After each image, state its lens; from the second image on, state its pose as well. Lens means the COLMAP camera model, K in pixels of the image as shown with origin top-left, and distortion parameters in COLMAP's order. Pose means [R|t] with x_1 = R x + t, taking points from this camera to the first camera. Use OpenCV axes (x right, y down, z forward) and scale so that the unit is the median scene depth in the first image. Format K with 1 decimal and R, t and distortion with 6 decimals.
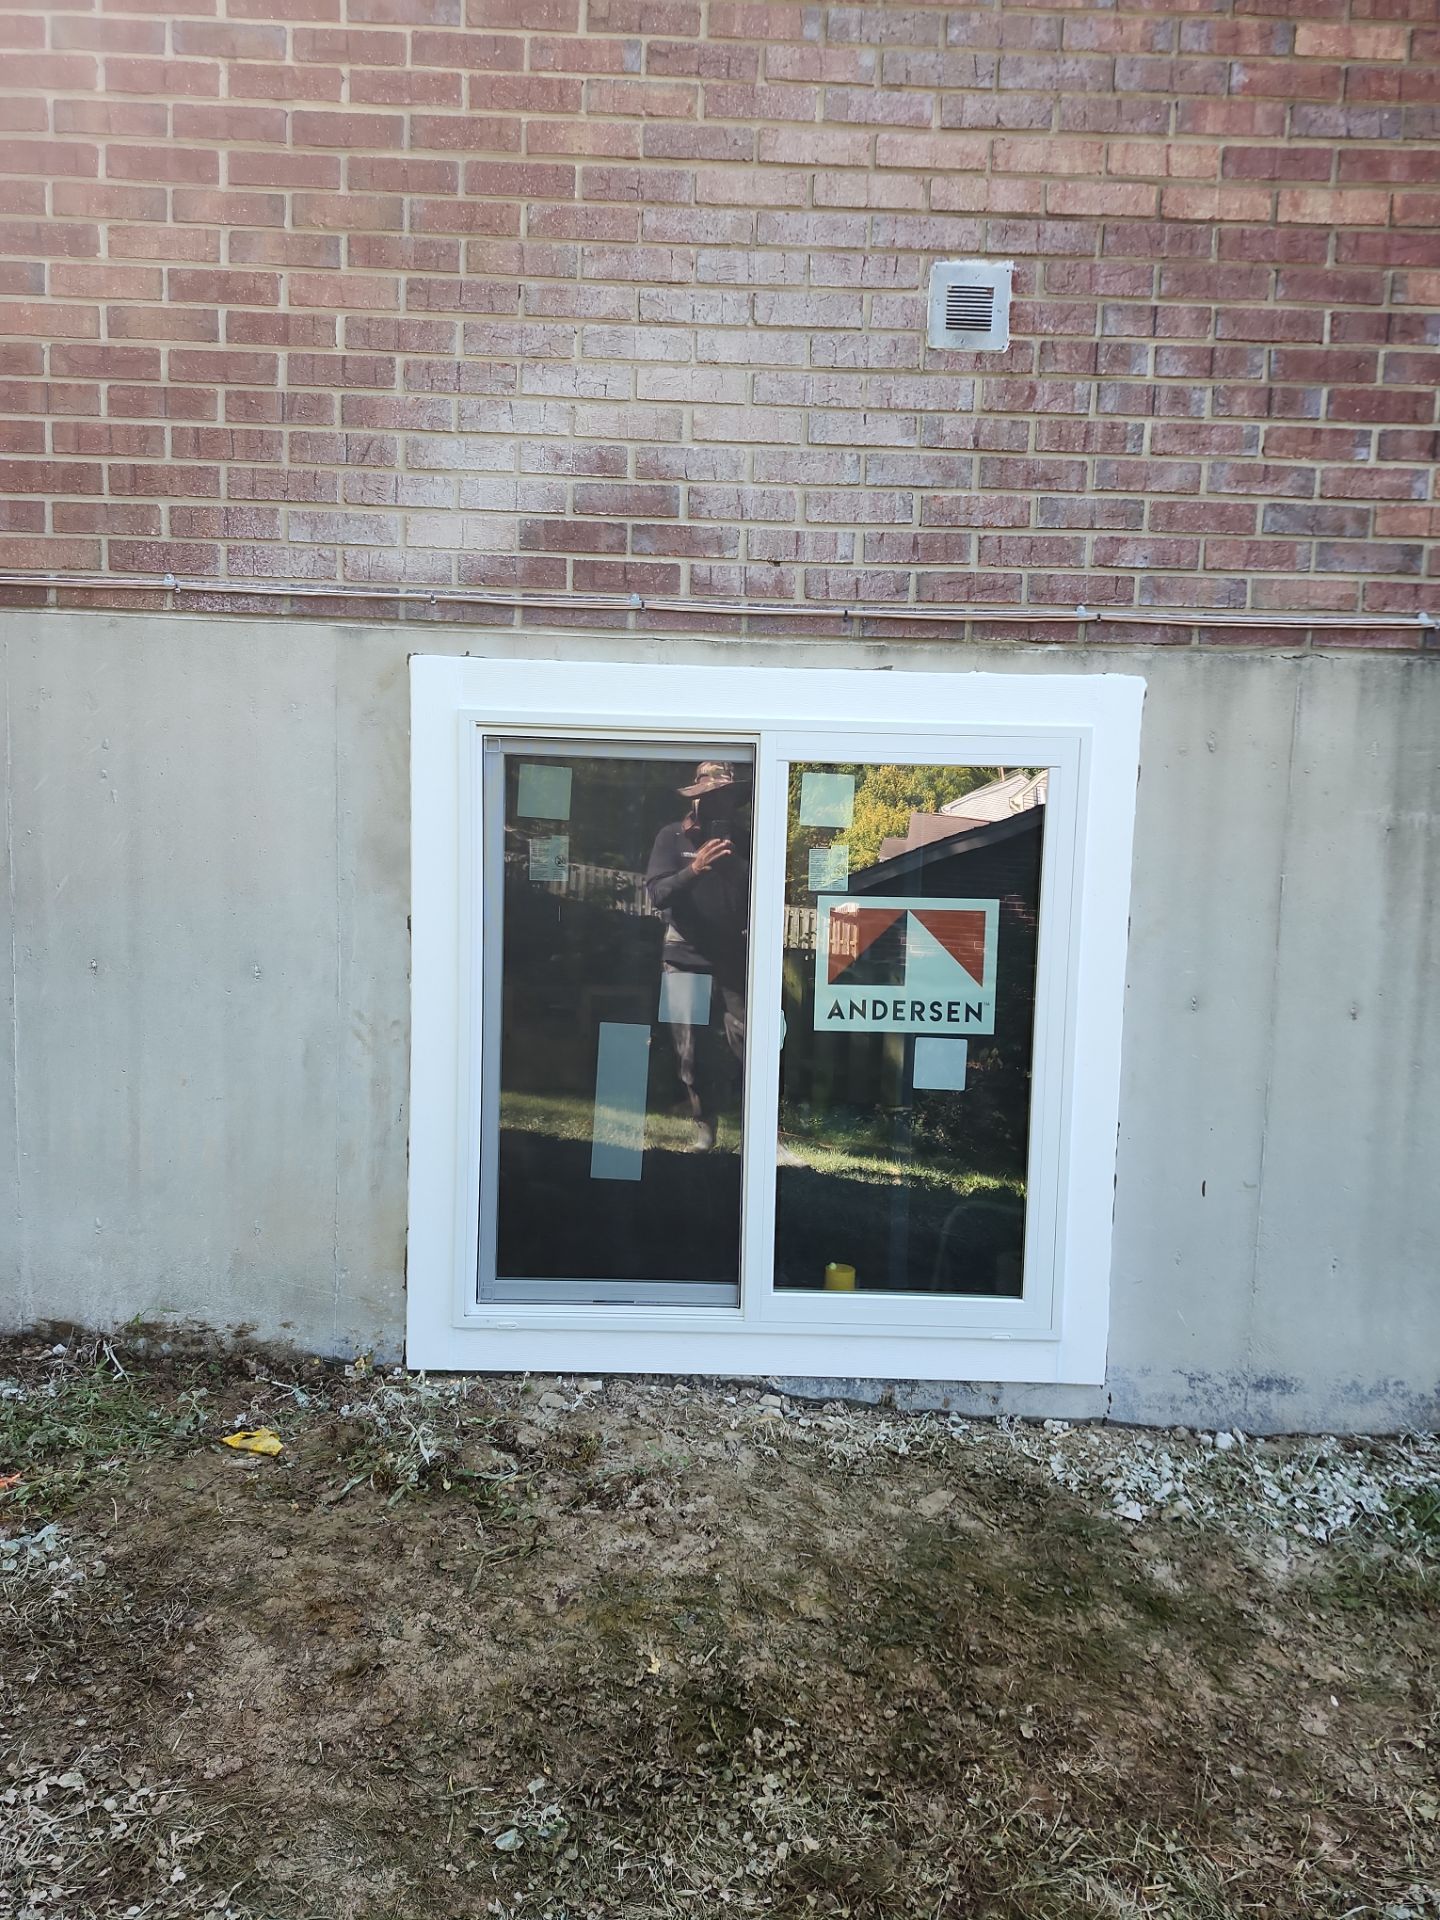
lens RADIAL K [[1365.5, 0, 720.0], [0, 1365.5, 960.0], [0, 0, 1]] dist [0.044709, -0.041178]
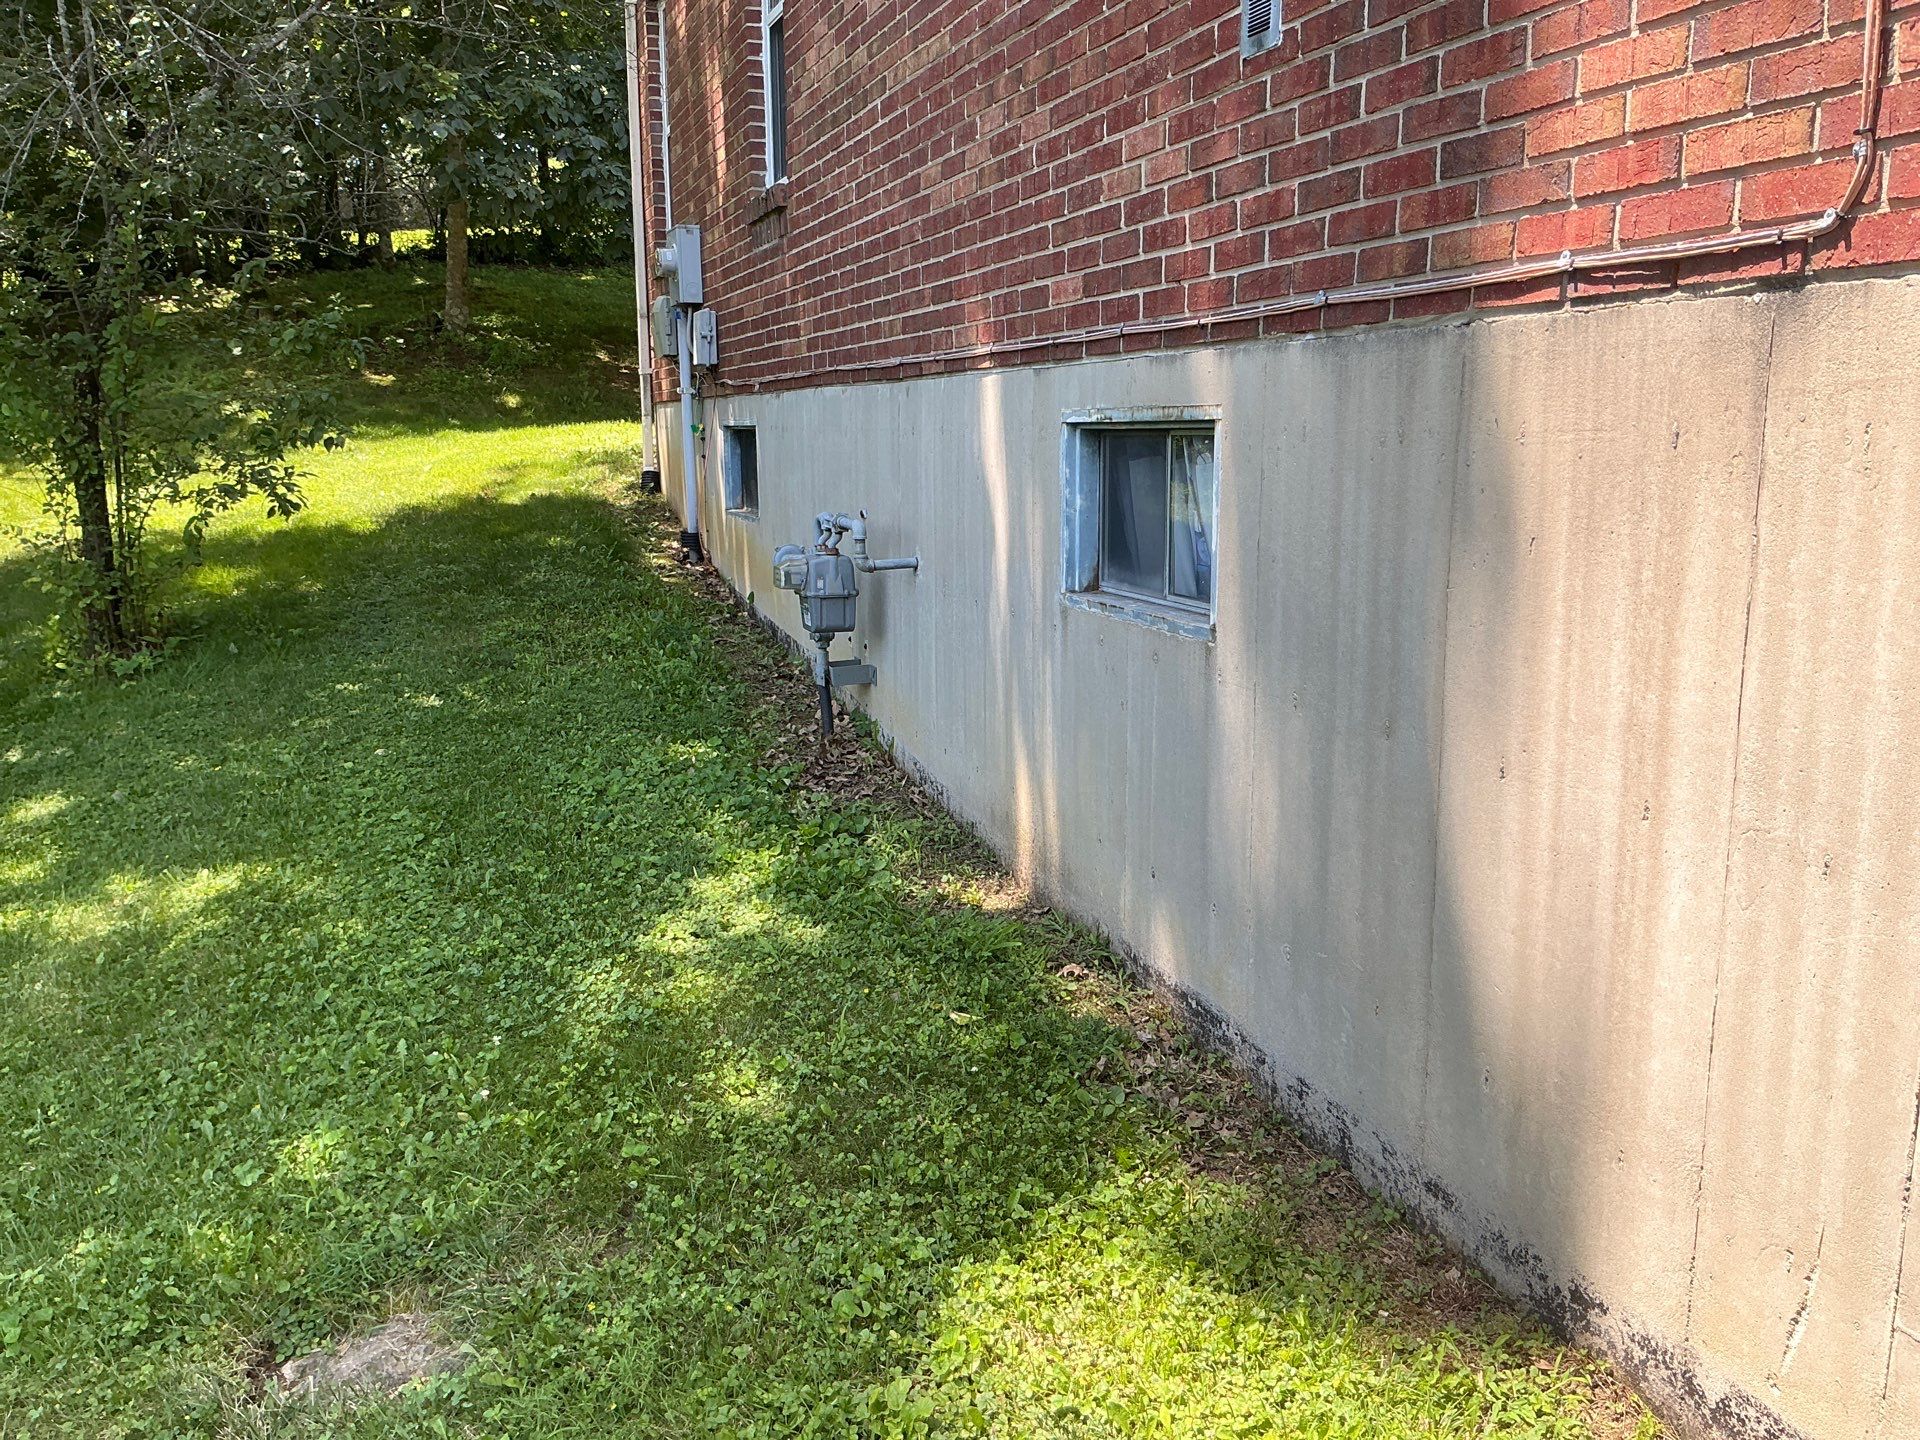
lens RADIAL K [[1574.9, 0, 959.5], [0, 1574.9, 763.9], [0, 0, 1]] dist [0.063358, -0.258706]
pose [[0.305579, 0.166397, -0.937515, 1.271769], [-0.085687, 0.985422, 0.146971, -0.075601], [0.948303, 0.035422, 0.315382, 0.434446]]
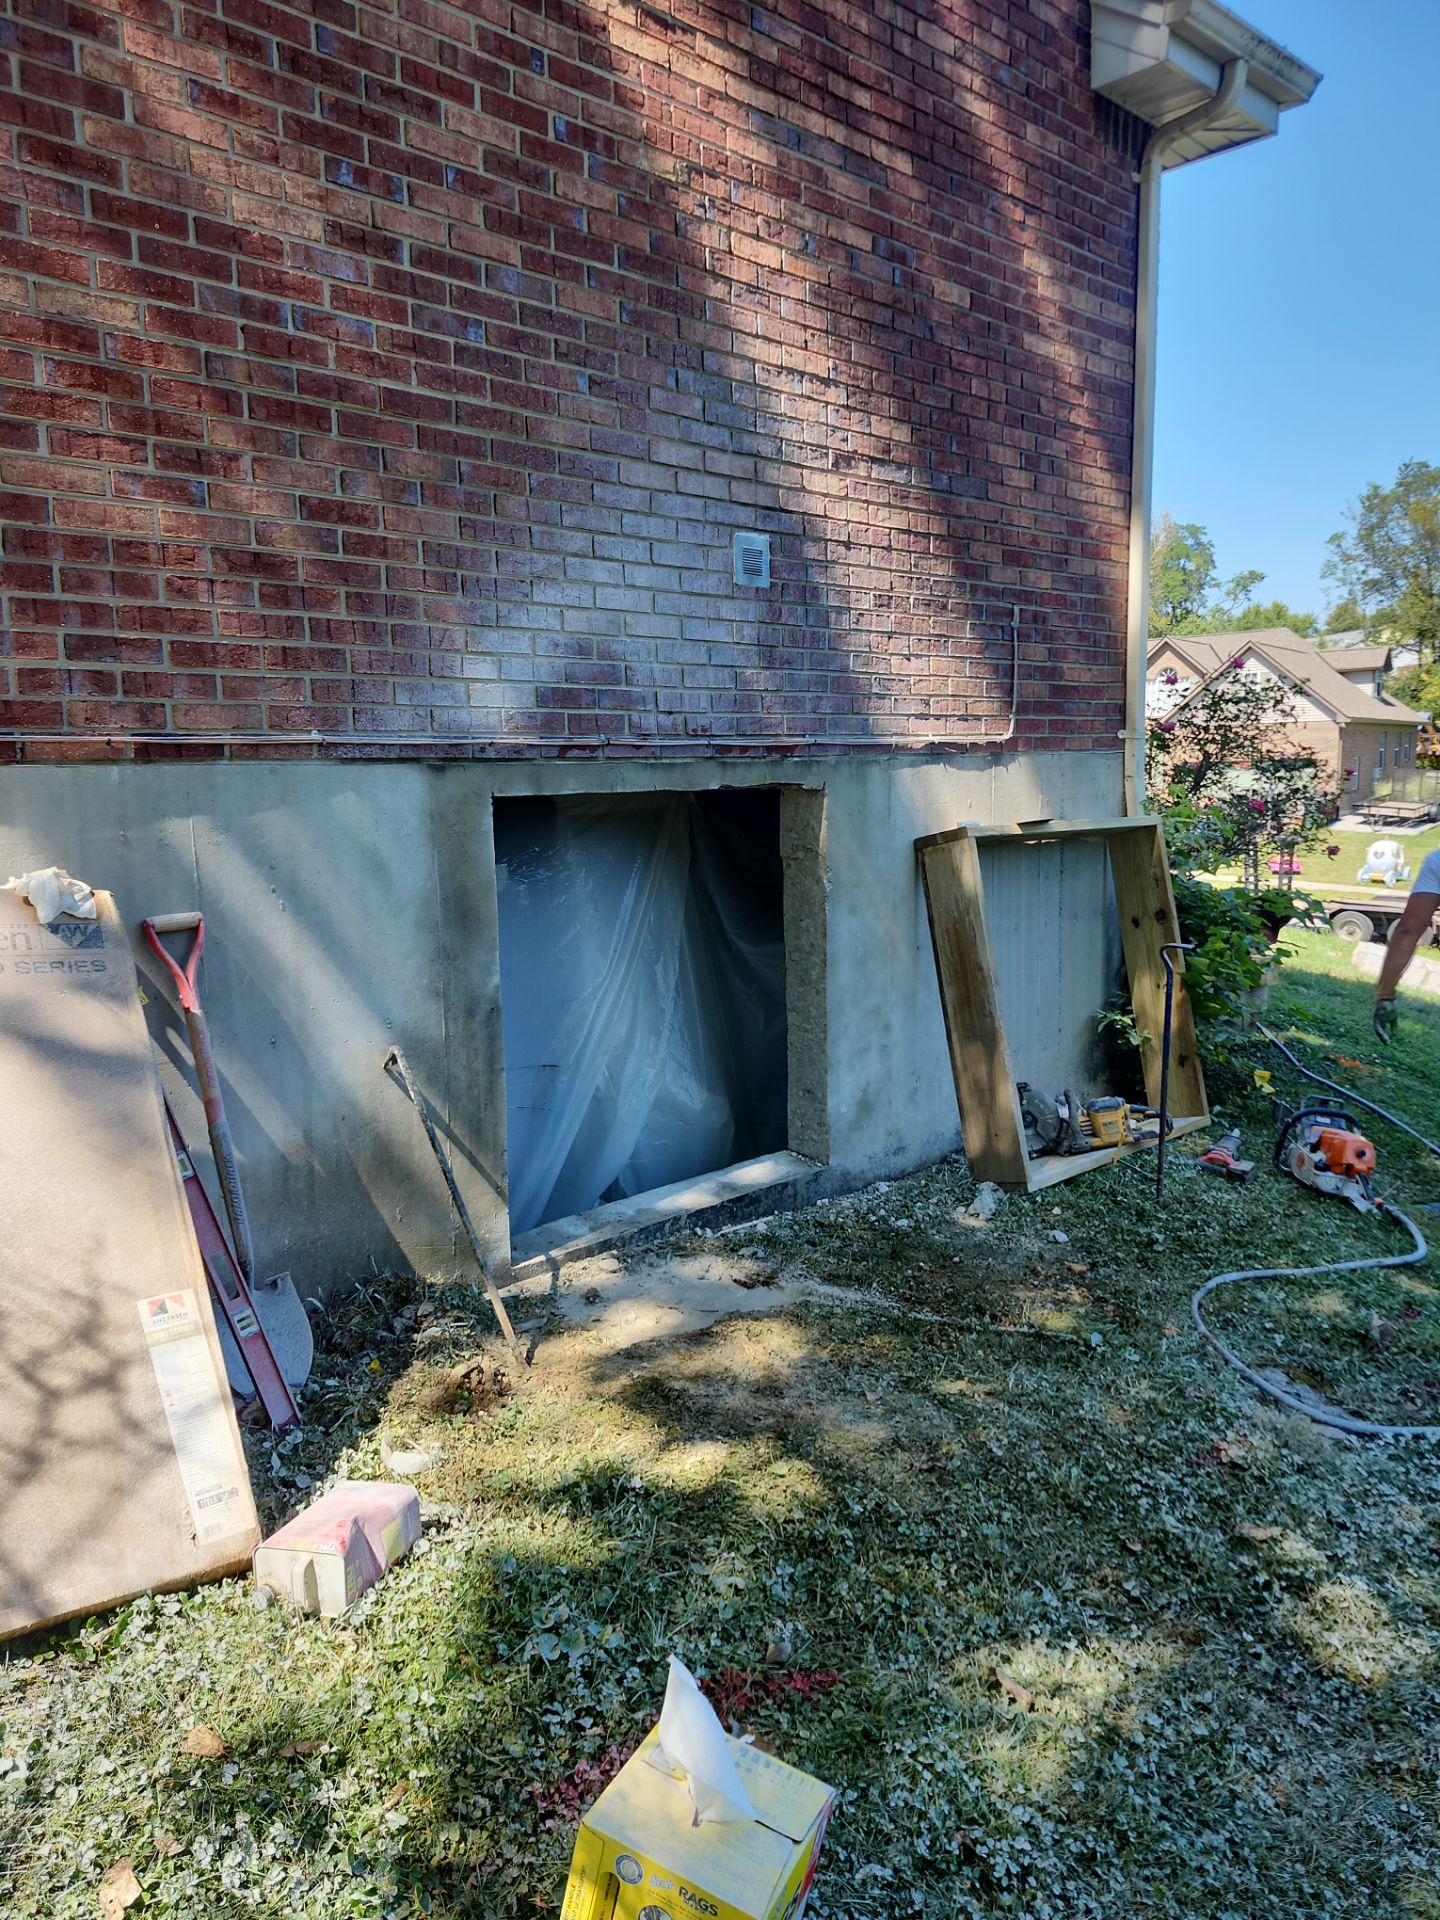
lens RADIAL K [[1365.5, 0, 720.0], [0, 1365.5, 960.0], [0, 0, 1]] dist [0.044709, -0.041178]
pose [[0.737403, -0.135083, 0.661808, -0.993562], [0.104643, 0.990815, 0.085642, -0.137212], [-0.667298, 0.006101, 0.744765, -0.206420]]
